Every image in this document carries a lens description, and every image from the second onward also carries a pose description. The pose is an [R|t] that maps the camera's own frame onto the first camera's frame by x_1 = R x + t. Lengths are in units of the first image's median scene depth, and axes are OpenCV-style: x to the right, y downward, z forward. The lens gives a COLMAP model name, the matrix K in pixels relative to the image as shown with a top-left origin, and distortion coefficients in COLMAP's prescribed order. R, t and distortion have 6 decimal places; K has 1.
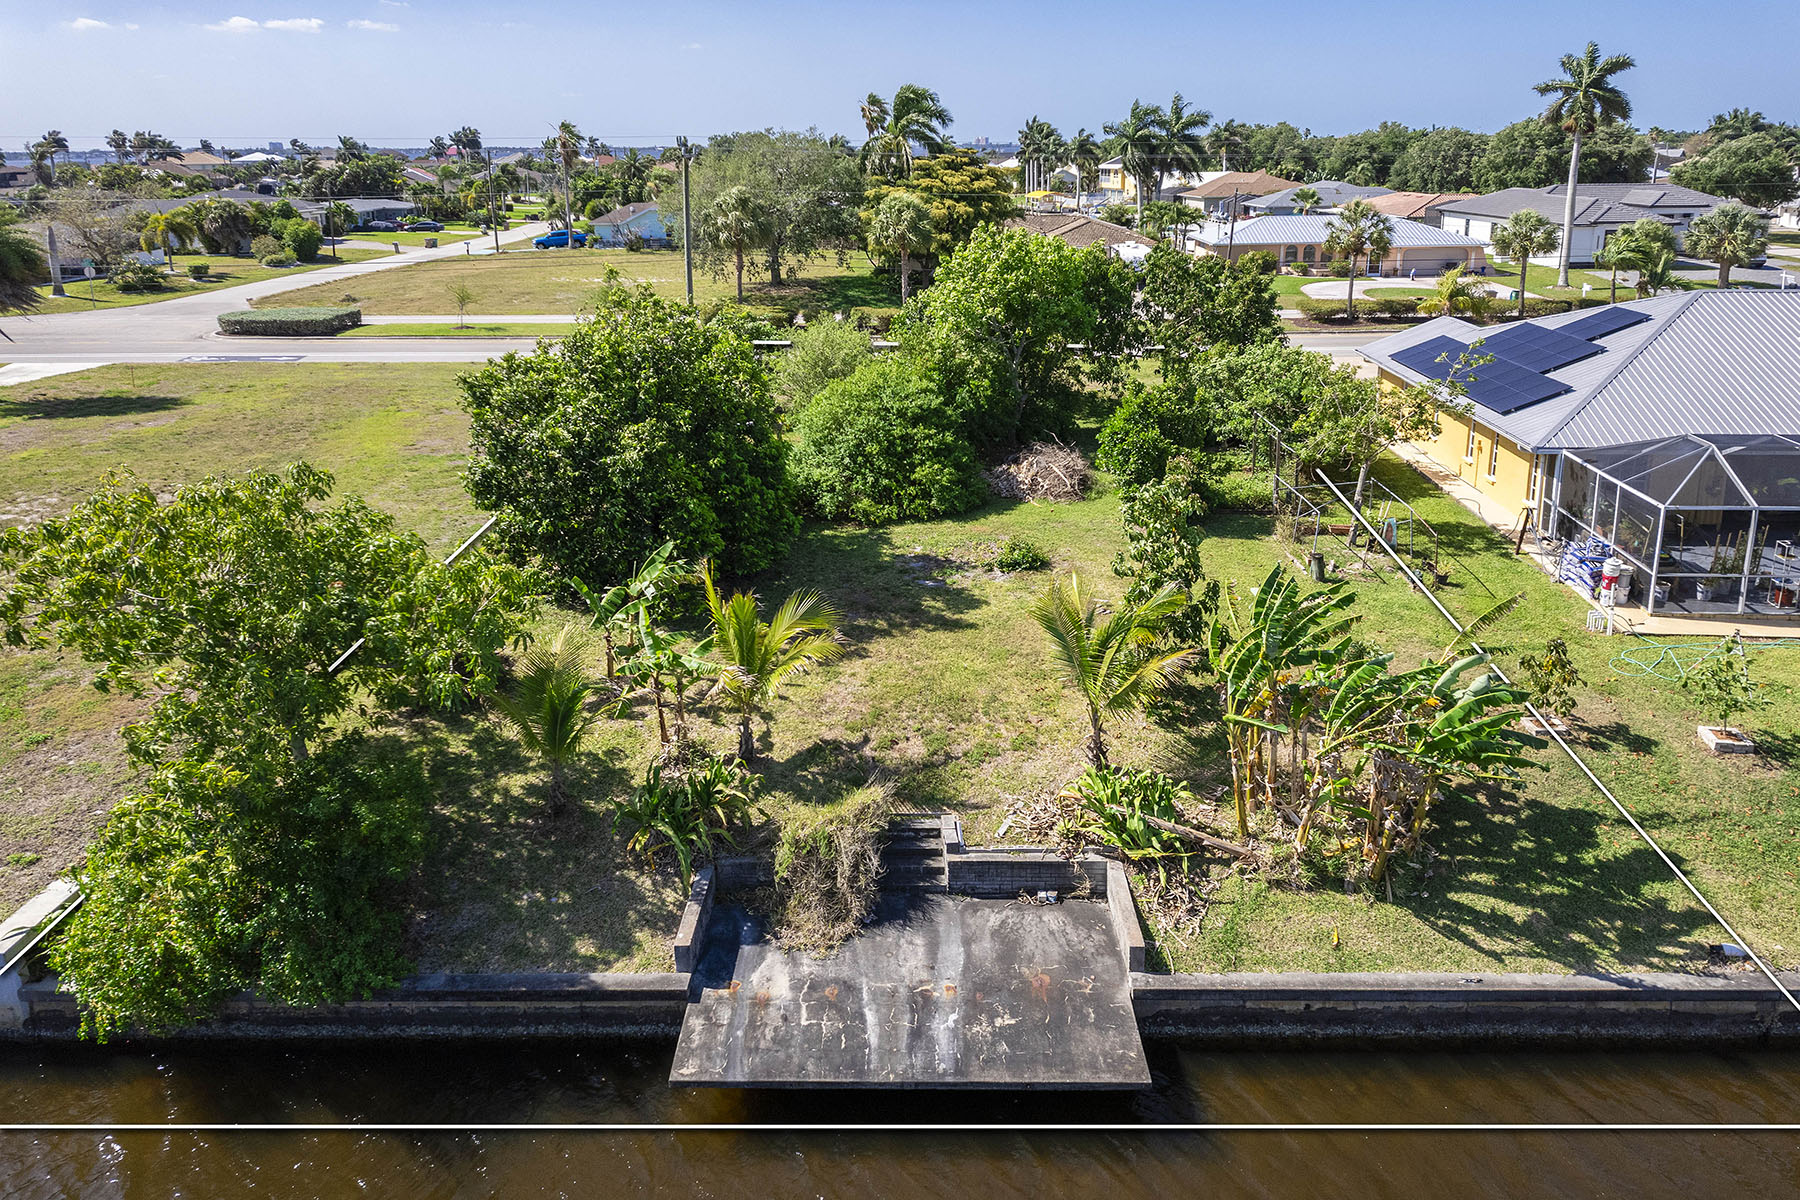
lens RADIAL K [[1257.2, 0, 902.0], [0, 1257.2, 570.1], [0, 0, 1]] dist [0.014591, -0.017850]
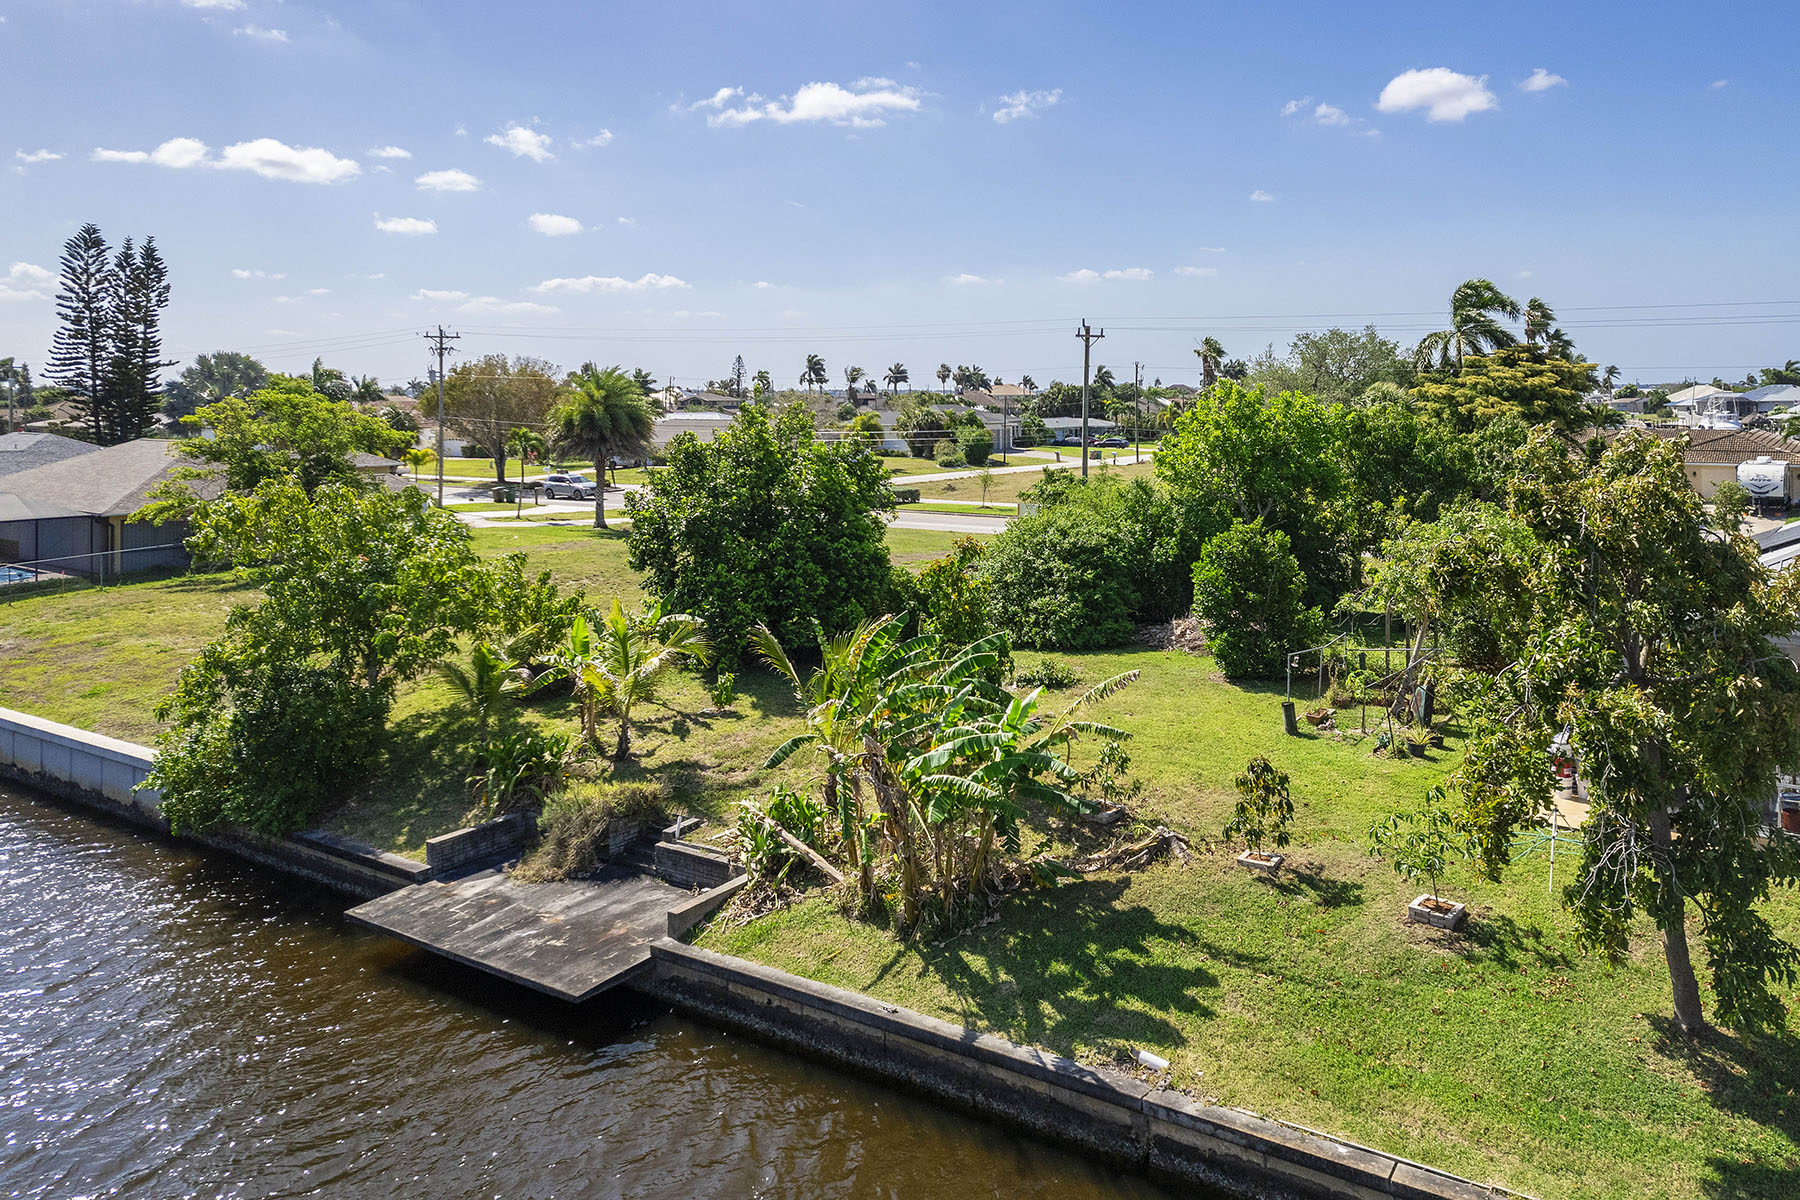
lens RADIAL K [[1405.0, 0, 909.2], [0, 1405.0, 602.7], [0, 0, 1]] dist [0.031250, 0.006583]
pose [[0.814513, 0.089835, -0.573148, 0.982445], [-0.190686, 0.974503, -0.118244, 0.130221], [0.547912, 0.205603, 0.810876, 0.045884]]
